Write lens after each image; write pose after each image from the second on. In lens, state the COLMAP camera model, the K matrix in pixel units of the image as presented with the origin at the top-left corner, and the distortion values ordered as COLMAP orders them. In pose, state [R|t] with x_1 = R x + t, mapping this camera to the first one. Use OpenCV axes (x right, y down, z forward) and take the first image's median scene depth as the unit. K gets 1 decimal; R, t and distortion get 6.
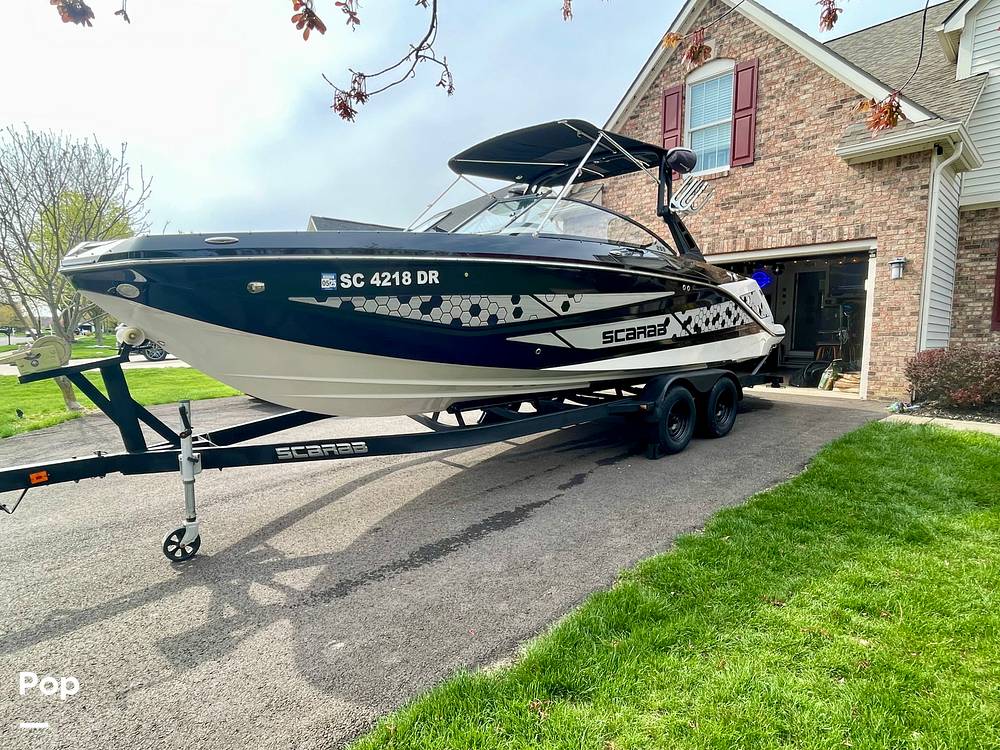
lens RADIAL K [[558.8, 0, 498.8], [0, 558.8, 374.8], [0, 0, 1]] dist [-0.004683, 0.002738]
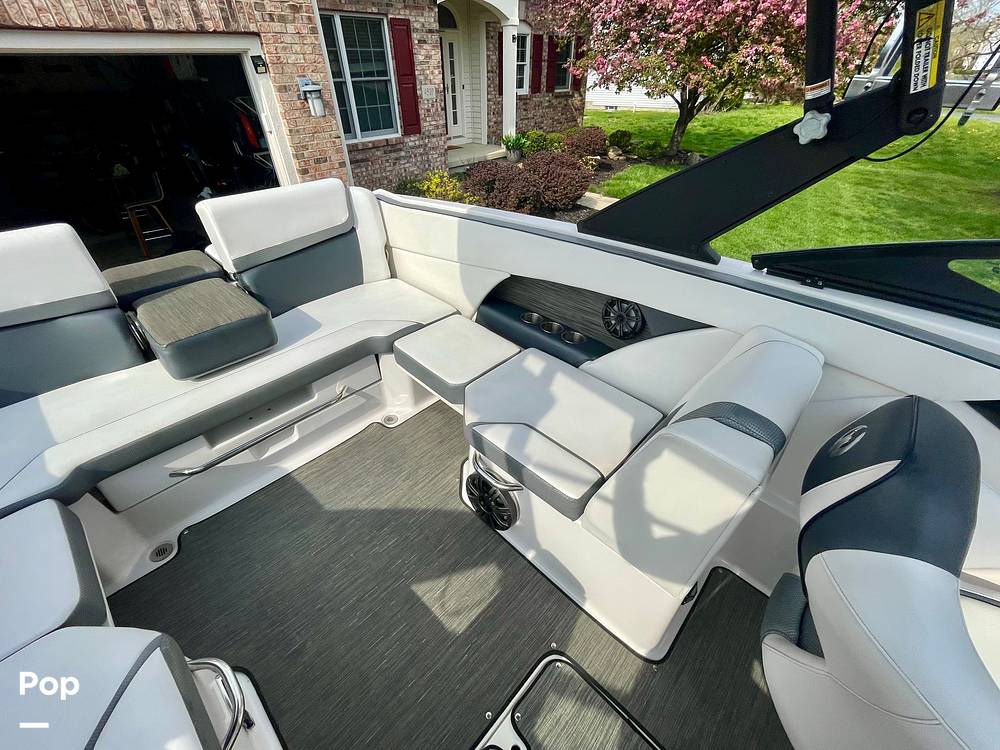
lens RADIAL K [[405.1, 0, 496.3], [0, 405.1, 380.4], [0, 0, 1]] dist [0.000414, -0.000410]
pose [[-0.060823, -0.625661, 0.777721, 0.108228], [0.079275, 0.773674, 0.628605, -0.319691], [-0.994995, 0.099887, 0.002542, 1.179254]]
